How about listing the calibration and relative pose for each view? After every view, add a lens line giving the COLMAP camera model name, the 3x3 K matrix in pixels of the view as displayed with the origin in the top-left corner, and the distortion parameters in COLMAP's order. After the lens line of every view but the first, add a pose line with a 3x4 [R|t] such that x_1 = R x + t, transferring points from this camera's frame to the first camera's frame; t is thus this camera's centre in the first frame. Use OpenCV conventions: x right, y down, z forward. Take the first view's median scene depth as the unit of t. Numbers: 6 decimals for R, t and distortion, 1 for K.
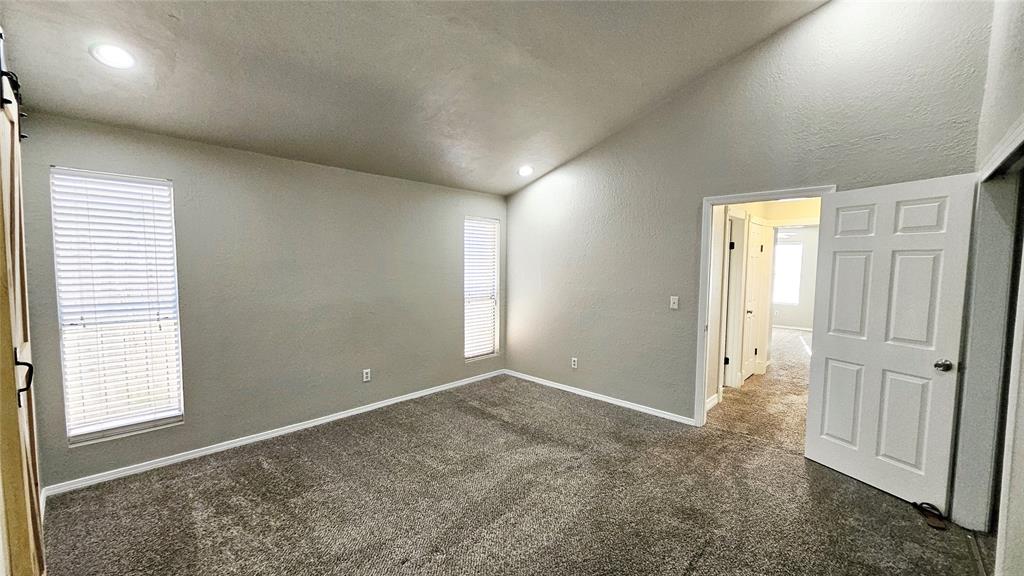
lens RADIAL K [[400.5, 0, 513.4], [0, 400.5, 291.8], [0, 0, 1]] dist [-0.000252, -0.000075]
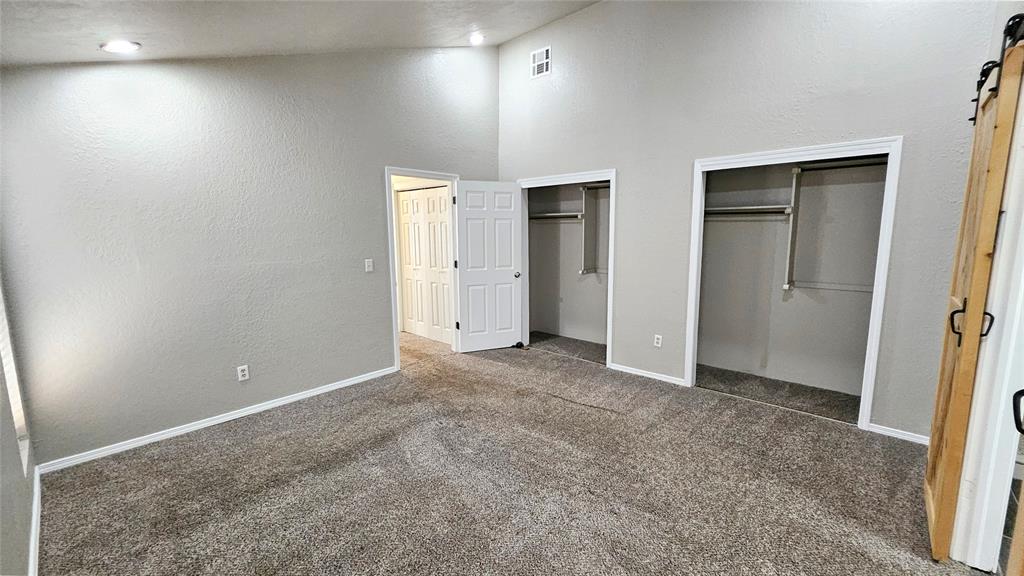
lens RADIAL K [[414.2, 0, 521.5], [0, 414.2, 292.0], [0, 0, 1]] dist [0.001698, 0.000386]
pose [[-0.038917, -0.162463, 0.985947, -0.707935], [0.070507, 0.983788, 0.164891, -0.057131], [-0.996752, 0.075933, -0.026831, 0.685286]]
